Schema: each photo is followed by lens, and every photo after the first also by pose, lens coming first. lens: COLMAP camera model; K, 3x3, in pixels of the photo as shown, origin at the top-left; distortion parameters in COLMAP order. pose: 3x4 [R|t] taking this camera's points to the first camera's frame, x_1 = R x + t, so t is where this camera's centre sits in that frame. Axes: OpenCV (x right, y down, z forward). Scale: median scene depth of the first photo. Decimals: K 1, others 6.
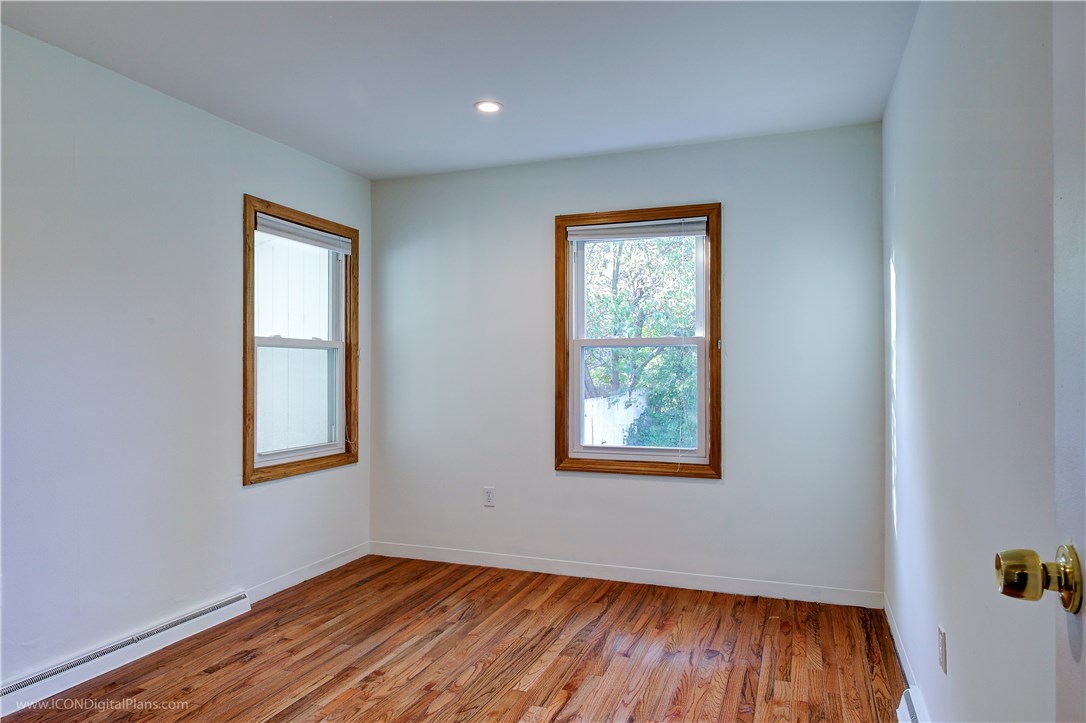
lens RADIAL K [[692.0, 0, 543.1], [0, 692.0, 366.3], [0, 0, 1]] dist [0.023924, 0.001479]
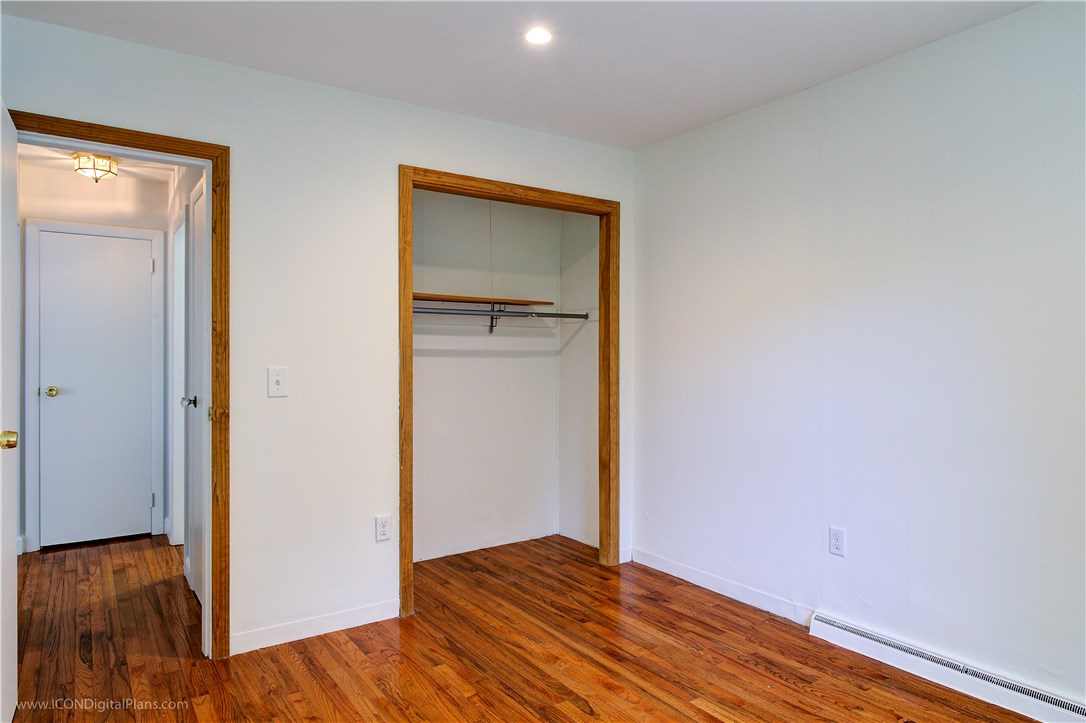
lens RADIAL K [[692.0, 0, 543.4], [0, 692.0, 360.4], [0, 0, 1]] dist [0.023924, 0.001479]
pose [[-0.582587, 0.002183, -0.812765, 0.464022], [0.017443, 0.999800, -0.009818, 0.004527], [0.812581, -0.019898, -0.582509, 1.169303]]
